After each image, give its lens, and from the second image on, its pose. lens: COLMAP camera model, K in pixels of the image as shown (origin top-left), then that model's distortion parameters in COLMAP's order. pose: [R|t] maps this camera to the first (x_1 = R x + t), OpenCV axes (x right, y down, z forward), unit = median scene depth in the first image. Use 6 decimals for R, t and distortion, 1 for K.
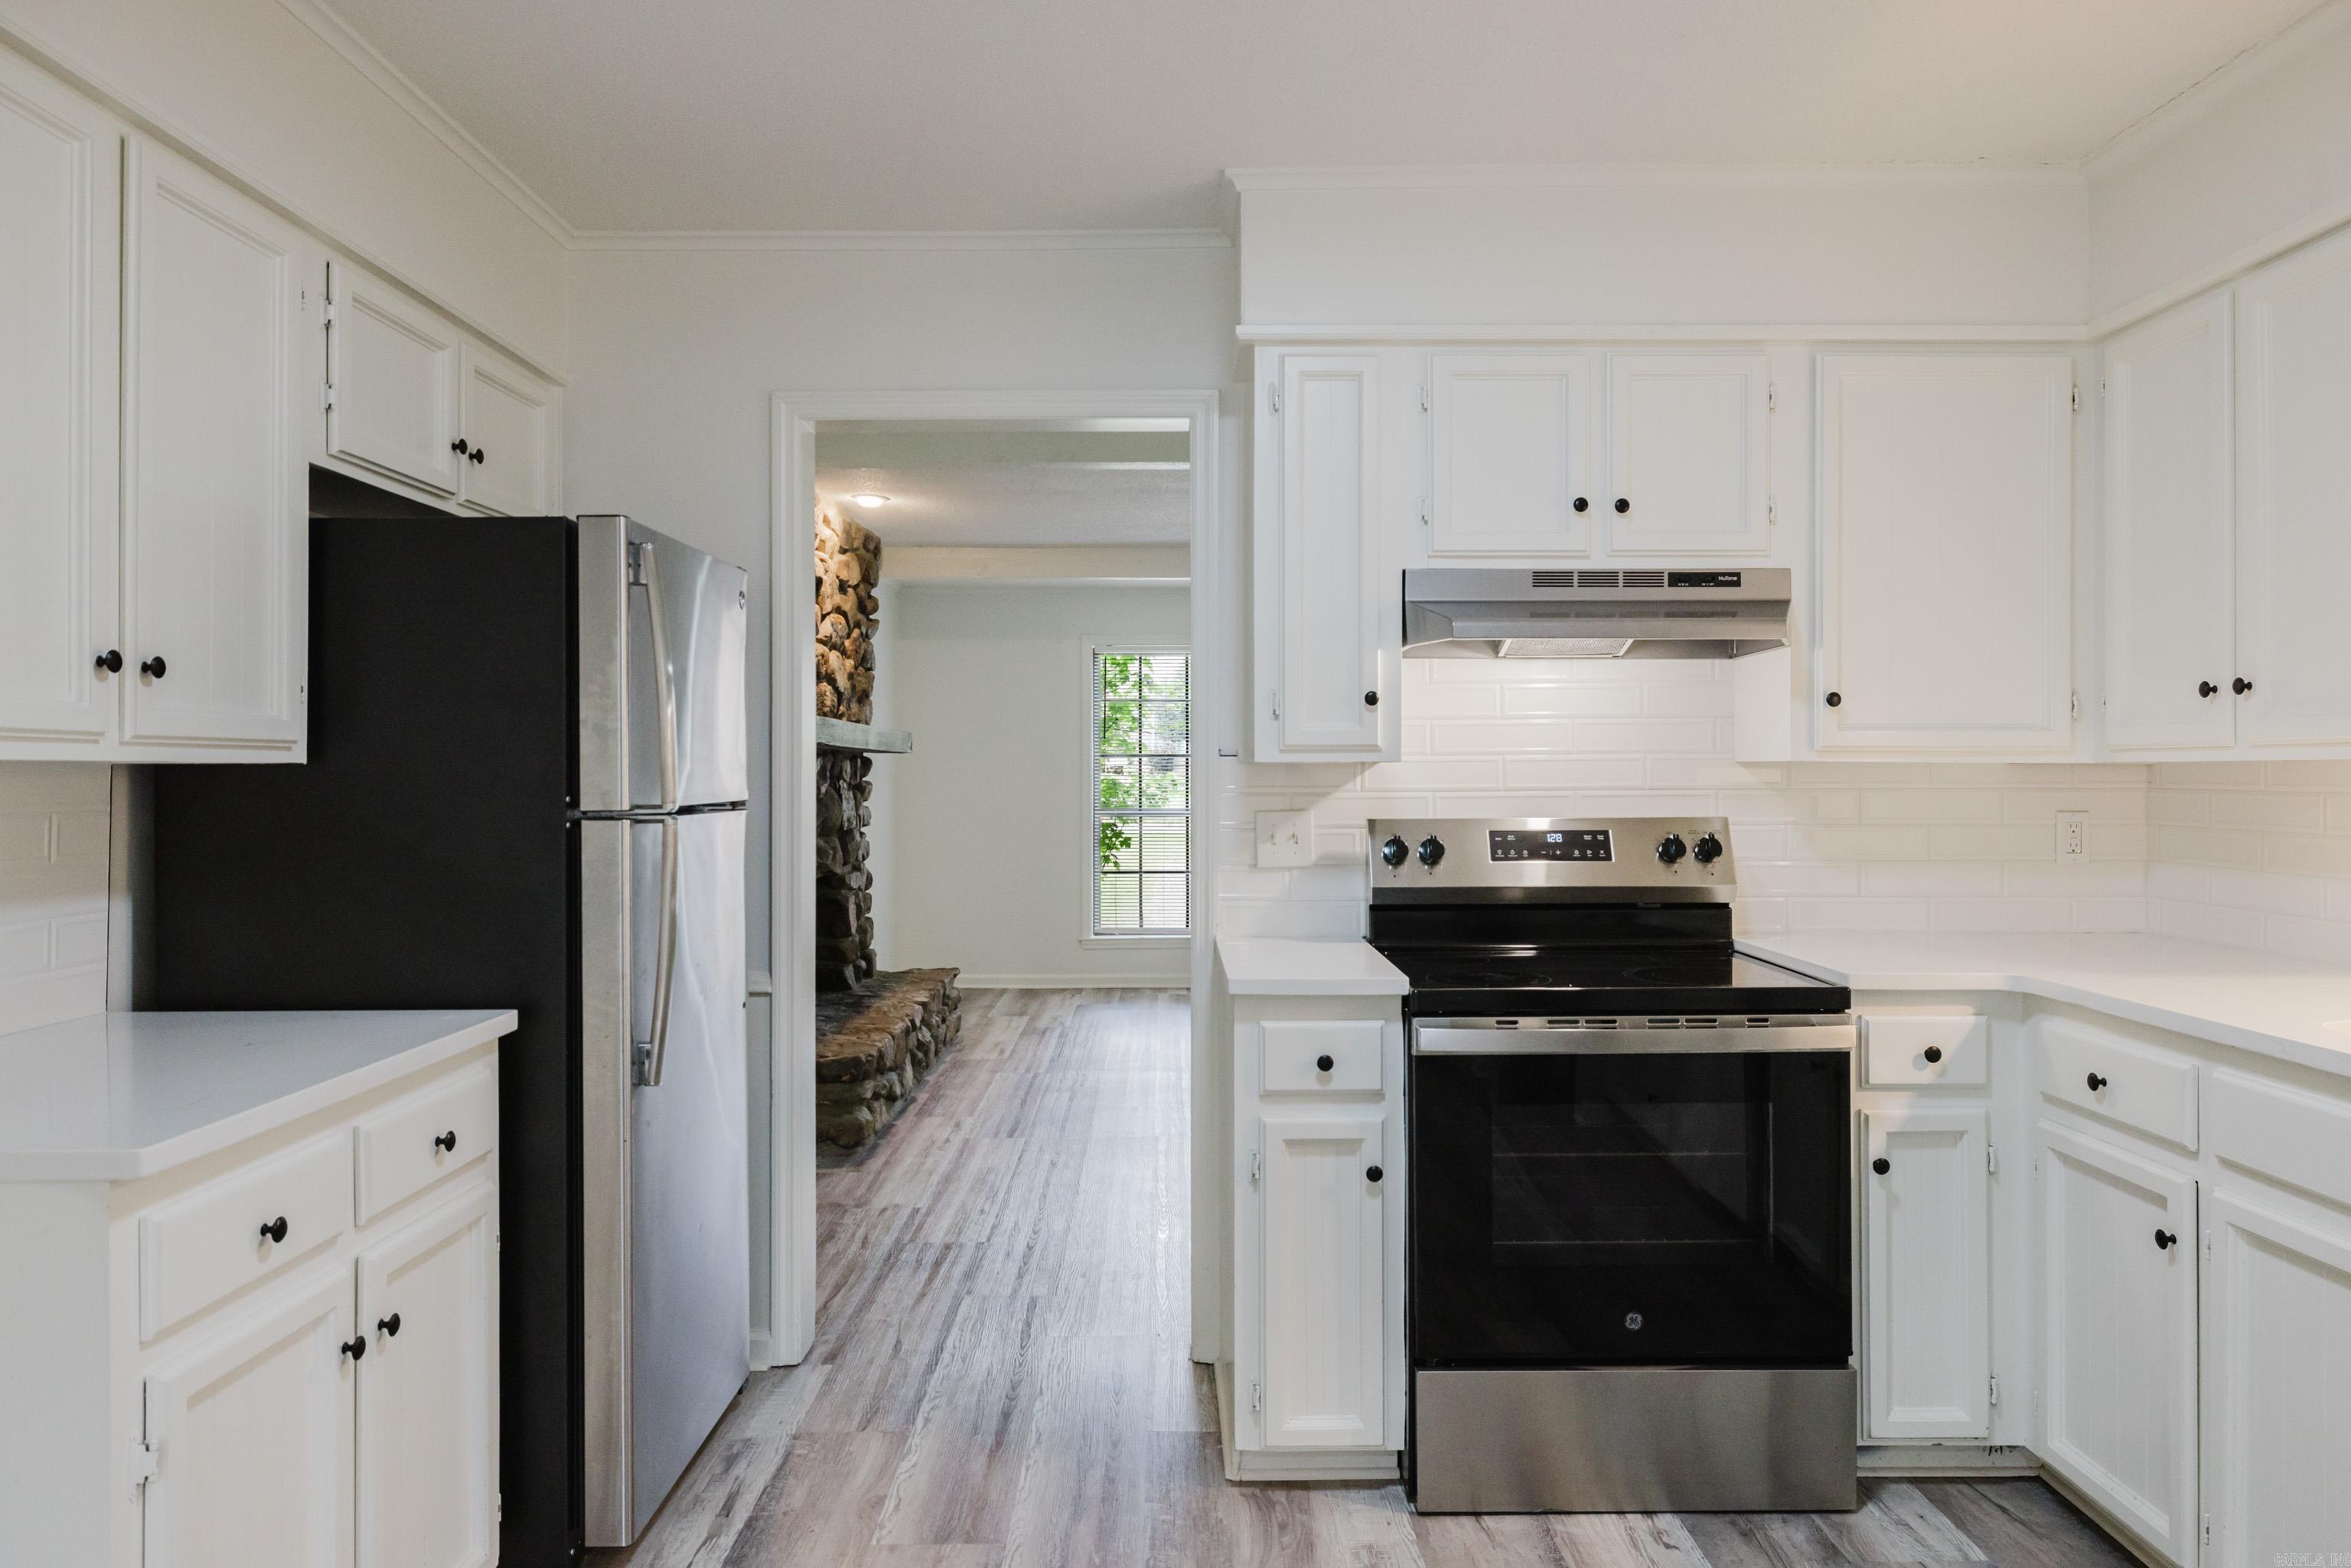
lens RADIAL K [[1513.4, 0, 1193.8], [0, 1513.4, 783.0], [0, 0, 1]] dist [-0.000535, 0.001747]
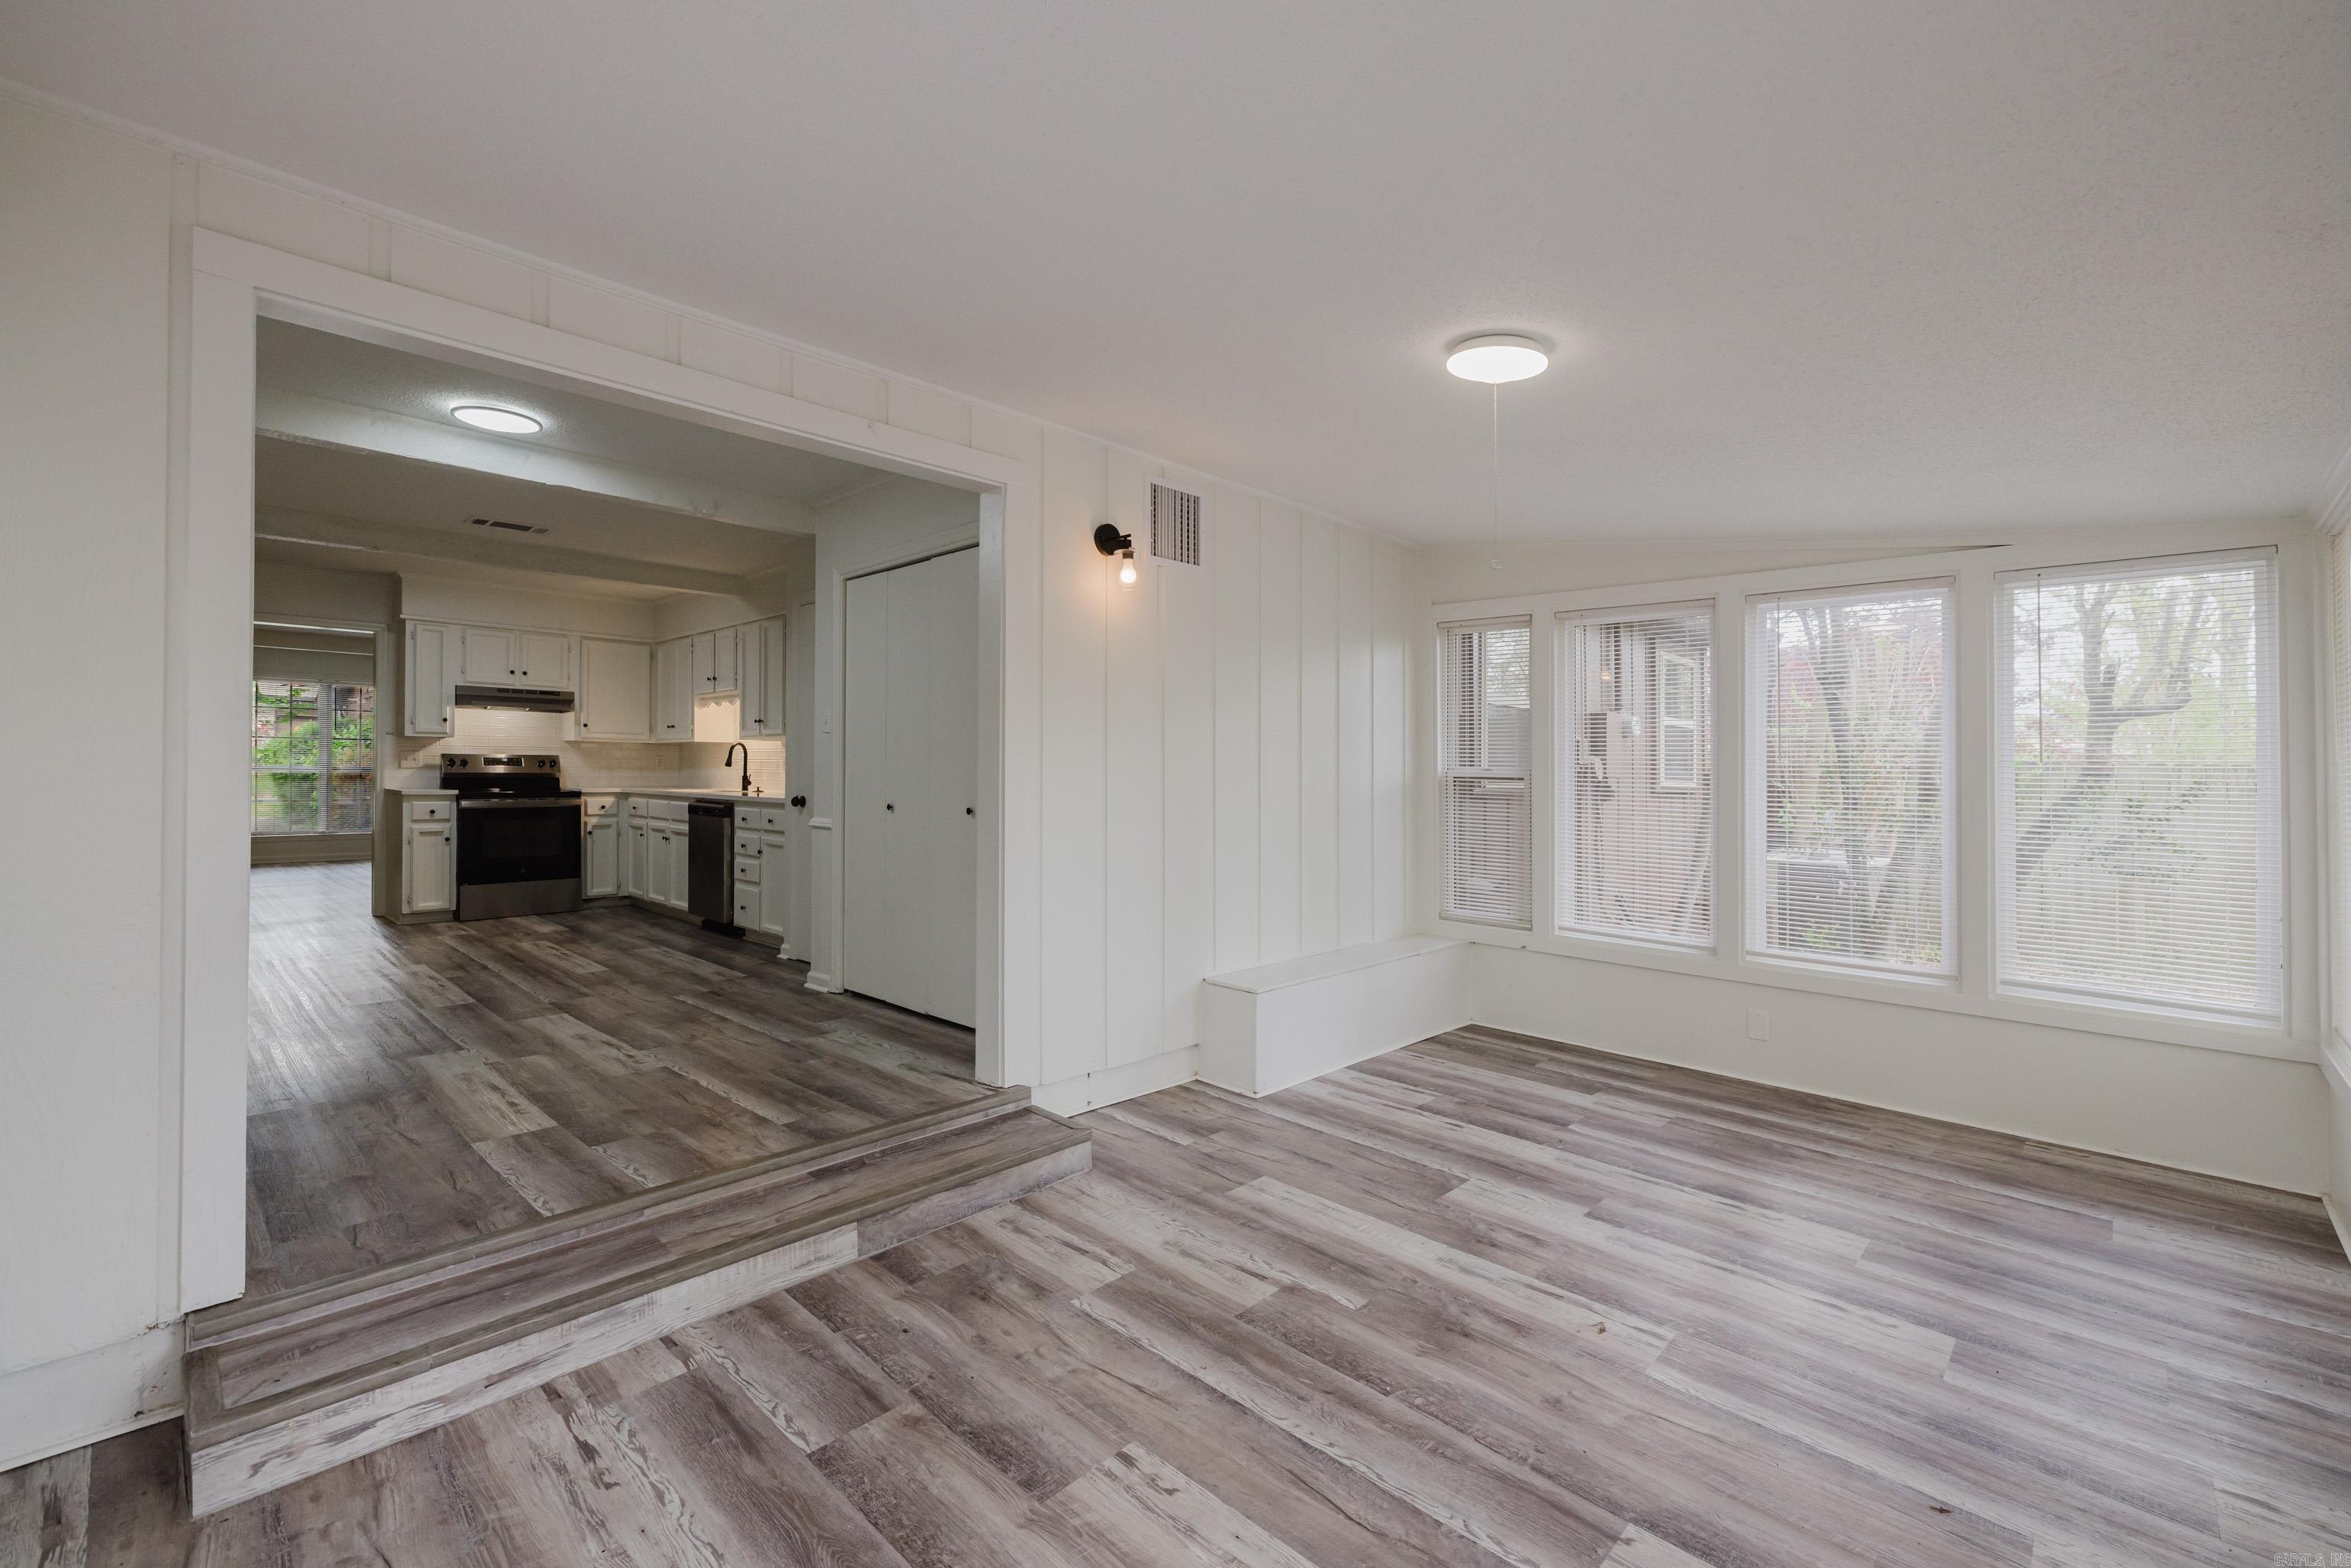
lens RADIAL K [[997.1, 0, 1181.4], [0, 997.1, 769.6], [0, 0, 1]] dist [-0.001737, -0.000416]
pose [[0.696383, 0.010414, 0.717594, -0.412457], [-0.005363, 0.999942, -0.009307, 0.087390], [-0.717650, 0.002633, 0.696399, -2.184215]]
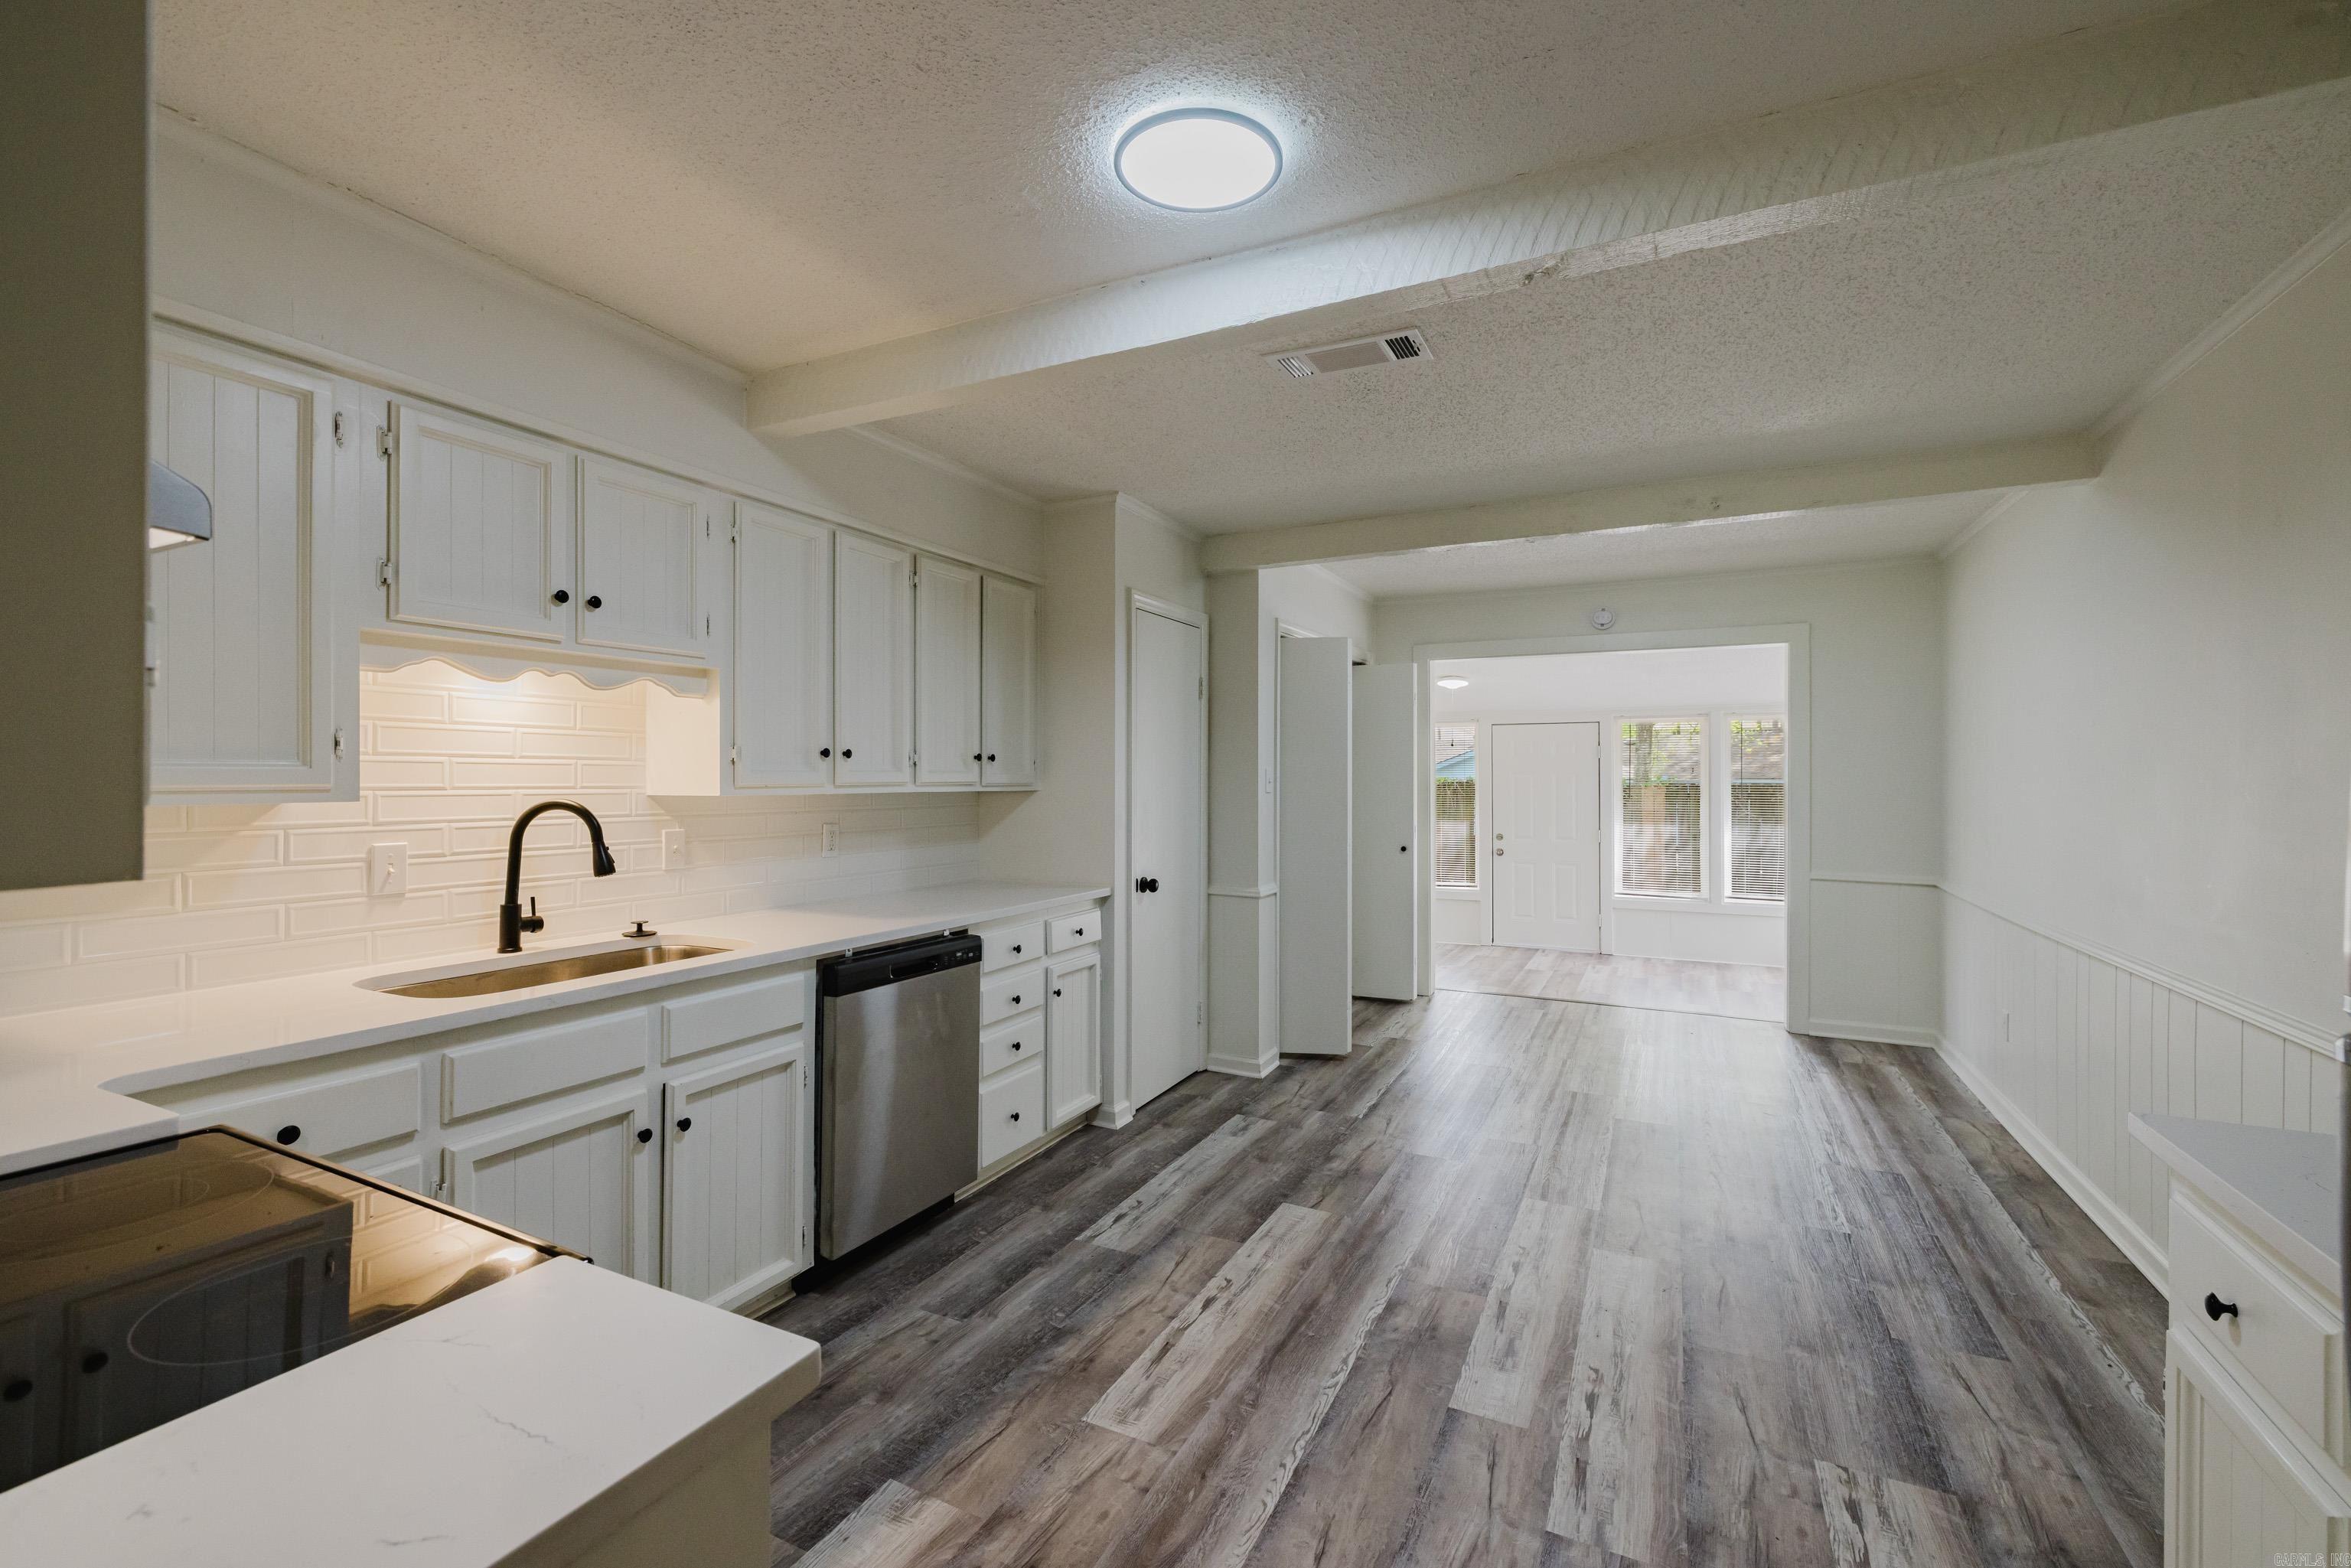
lens RADIAL K [[997.1, 0, 1156.7], [0, 997.1, 778.7], [0, 0, 1]] dist [-0.001737, -0.000416]
pose [[-0.881744, -0.001942, 0.471725, -0.189482], [0.002500, 0.999958, 0.008790, -0.035366], [-0.471722, 0.008930, -0.881702, 1.179192]]
